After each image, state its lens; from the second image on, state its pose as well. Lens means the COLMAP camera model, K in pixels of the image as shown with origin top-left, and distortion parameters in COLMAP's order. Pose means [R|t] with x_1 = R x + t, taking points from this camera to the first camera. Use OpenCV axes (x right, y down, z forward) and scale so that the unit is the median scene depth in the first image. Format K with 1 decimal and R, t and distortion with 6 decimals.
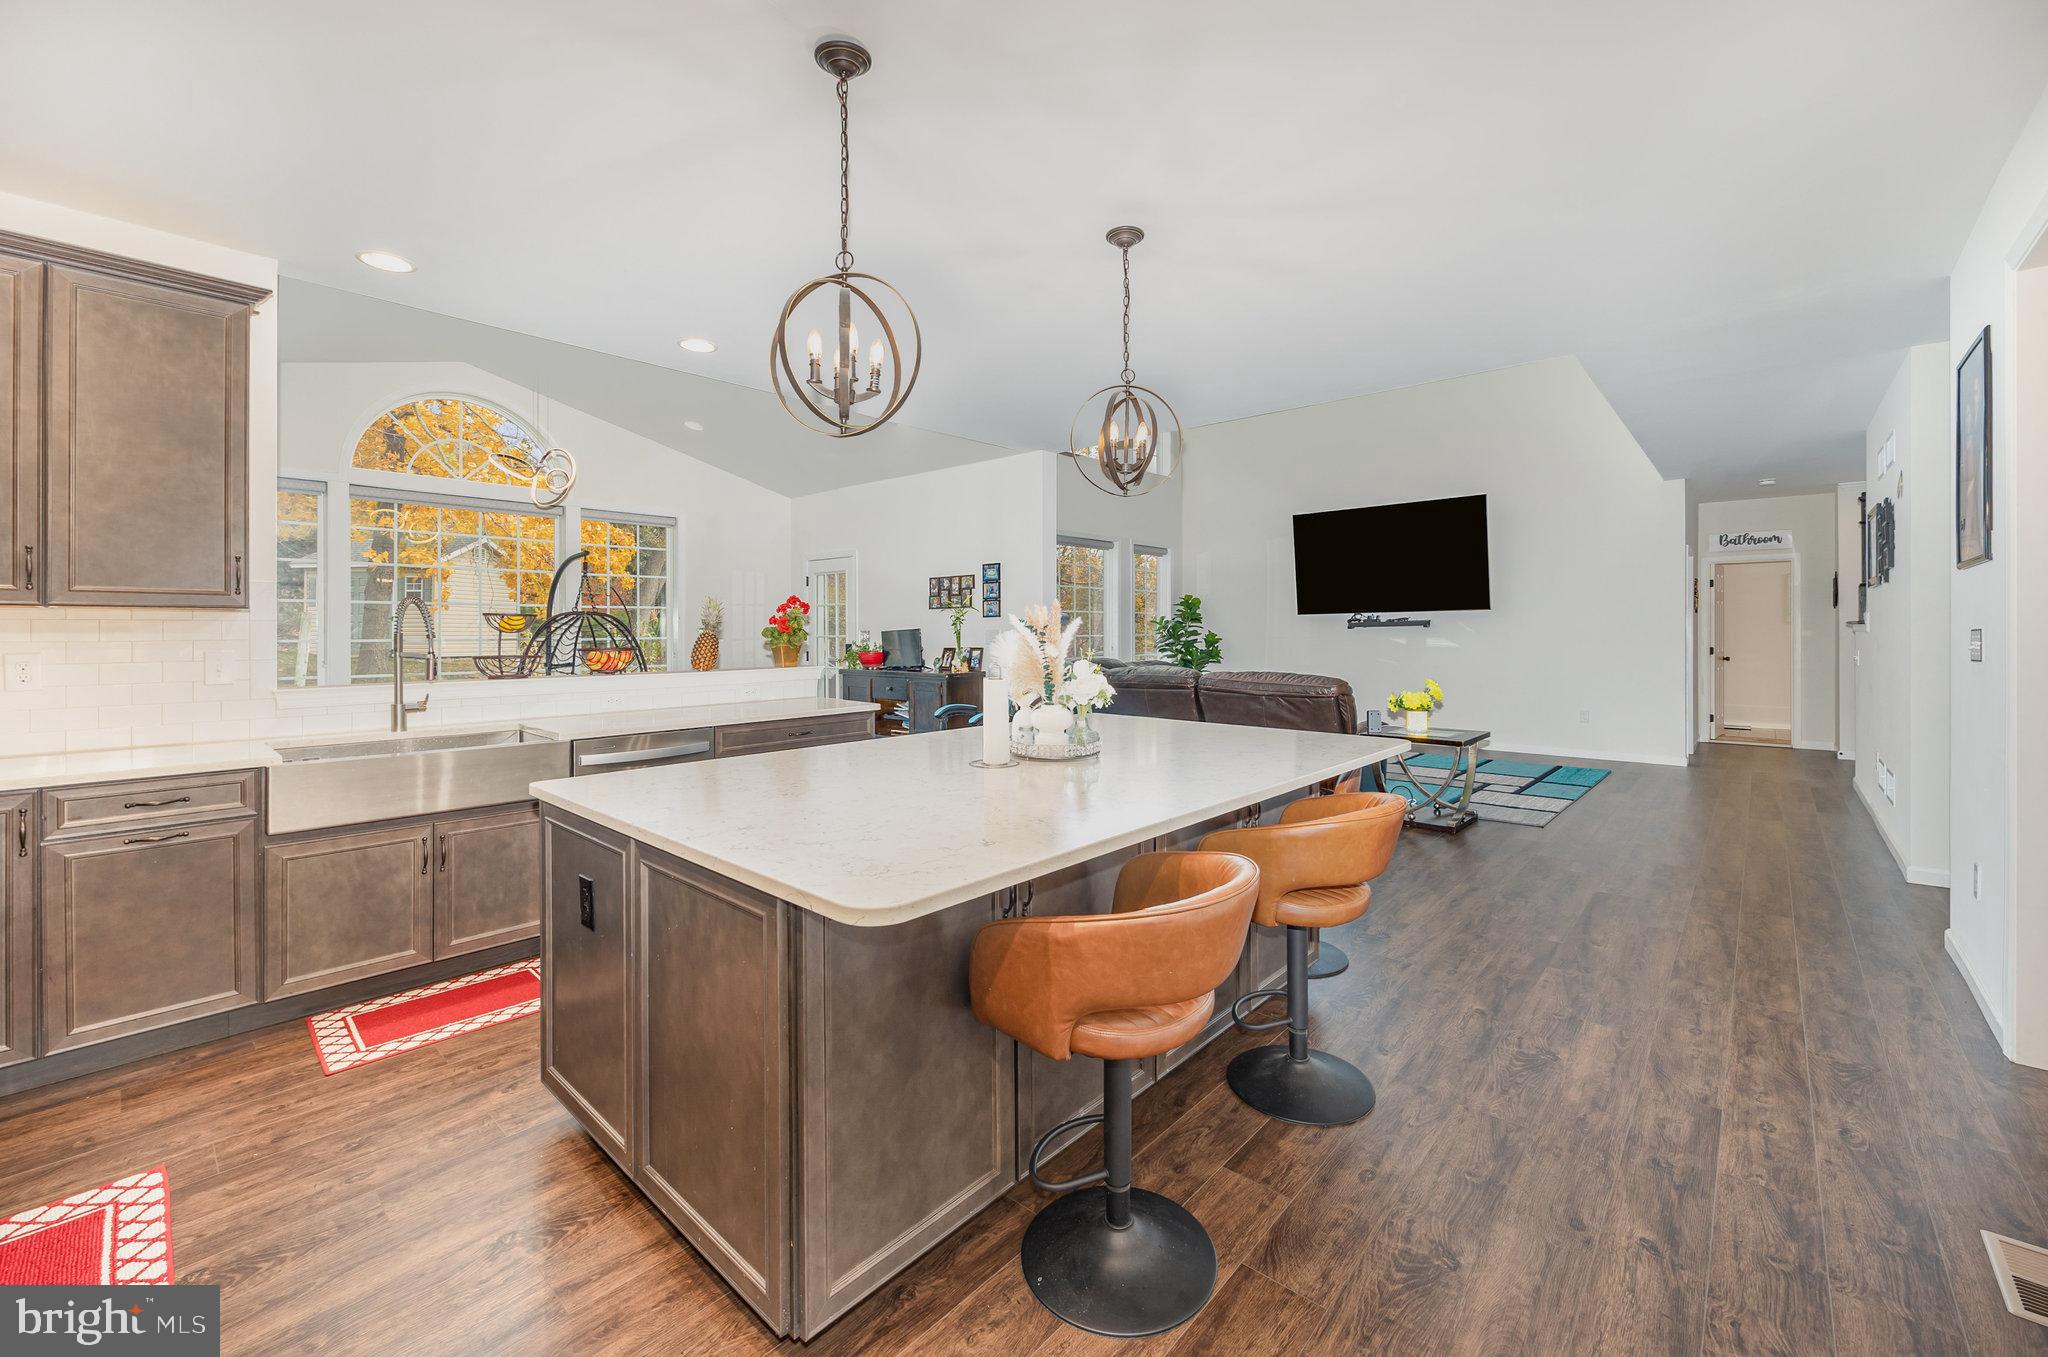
lens RADIAL K [[813.8, 0, 1058.0], [0, 813.8, 635.5], [0, 0, 1]] dist [-0.000062, -0.000261]
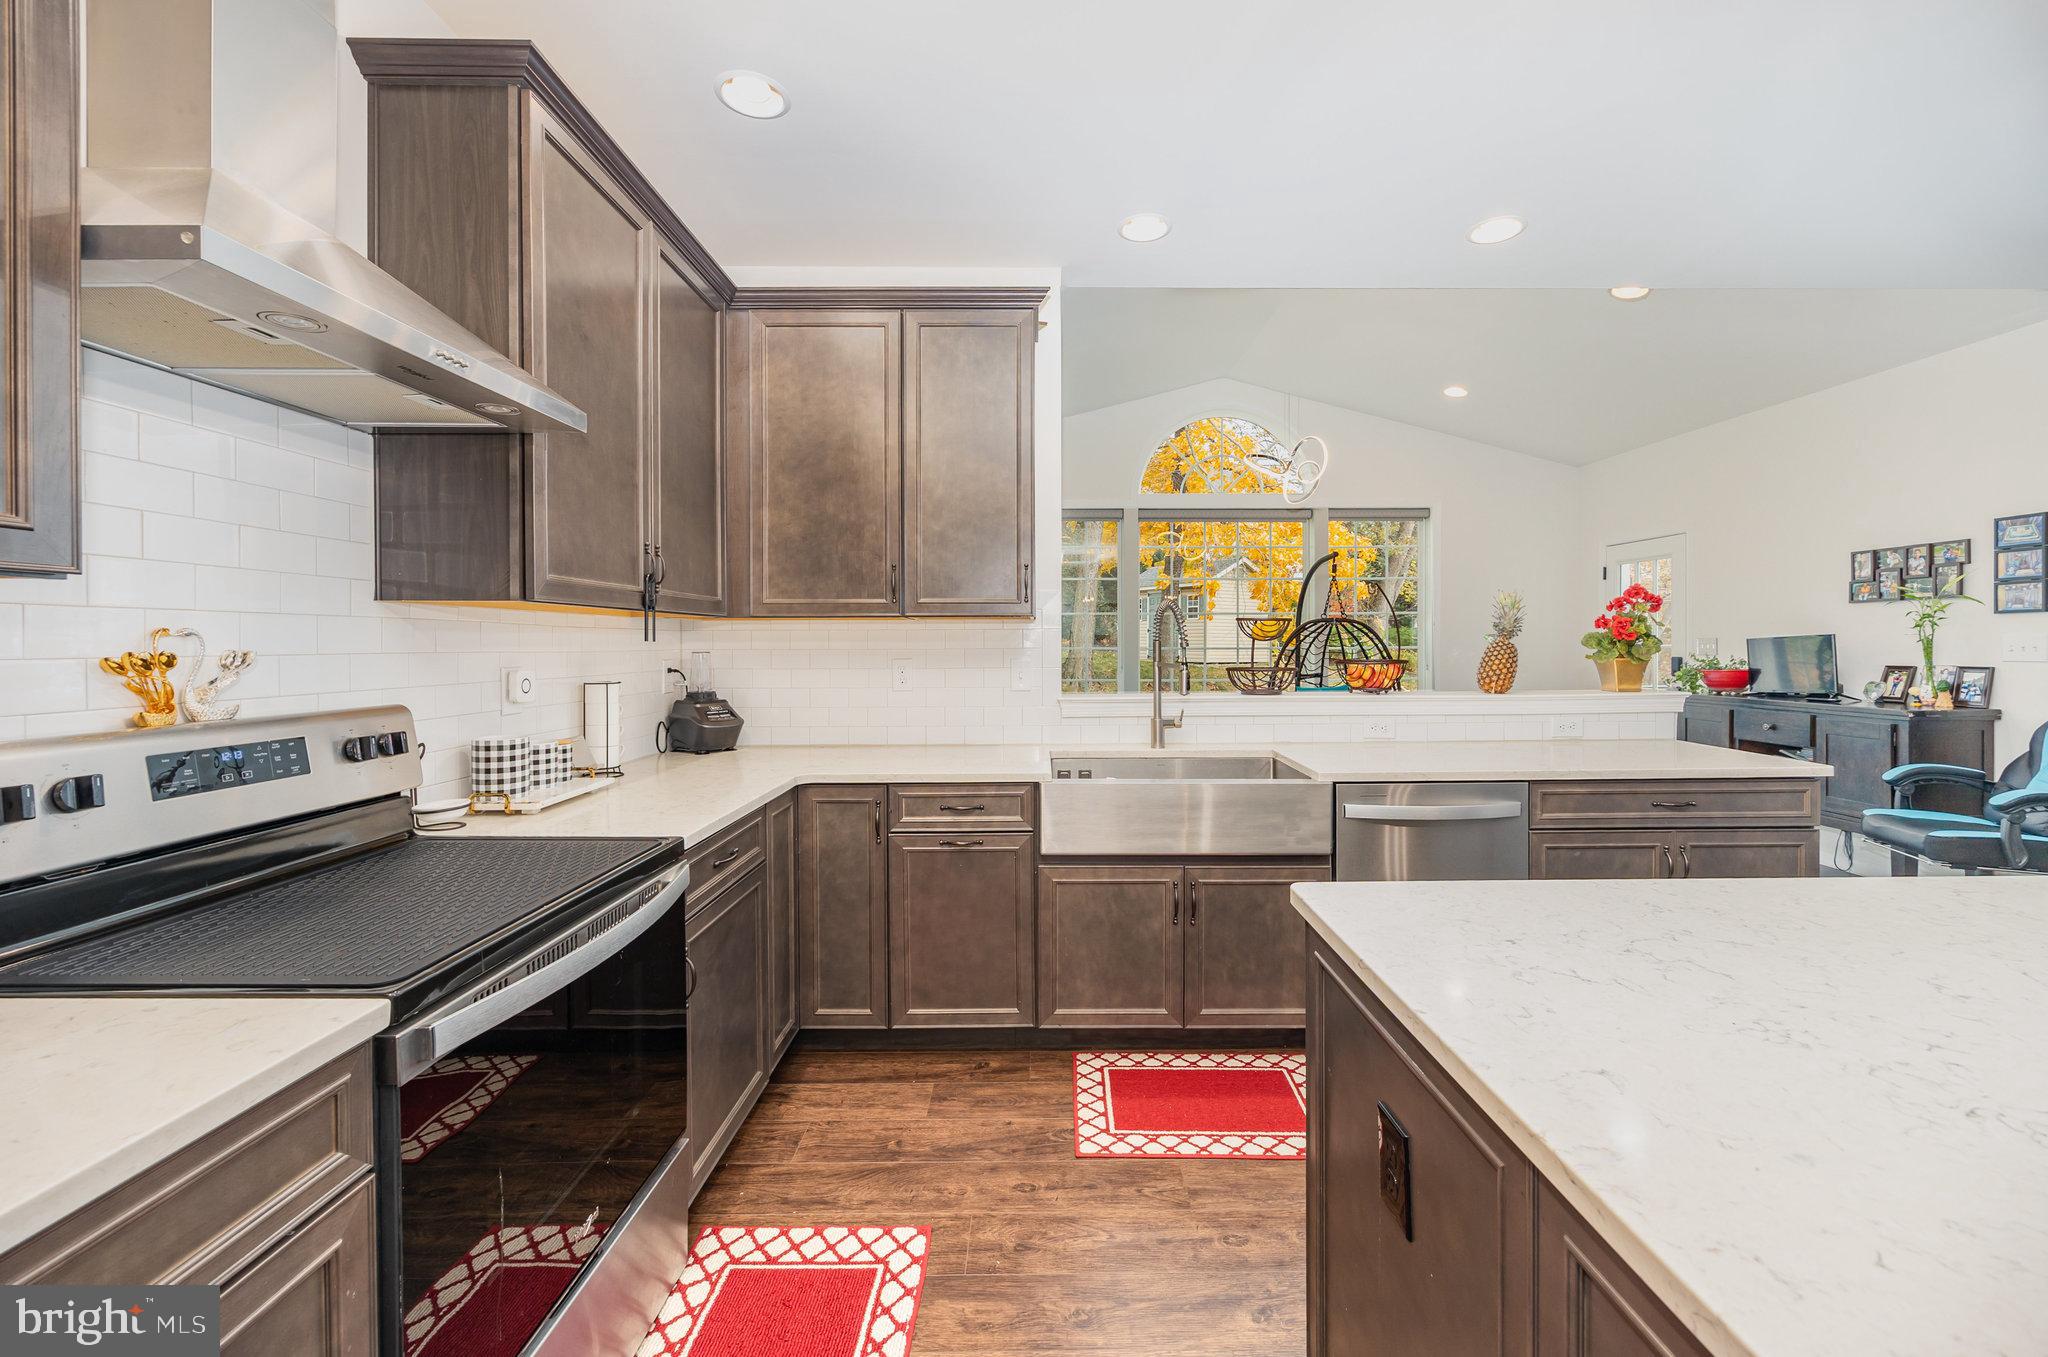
lens RADIAL K [[801.1, 0, 1013.3], [0, 801.1, 639.0], [0, 0, 1]] dist [-0.000027, -0.000086]
pose [[0.625561, -0.003186, -0.780169, -0.232811], [-0.002332, 0.999980, -0.005954, 0.000323], [0.780172, 0.005544, 0.625540, 0.346312]]
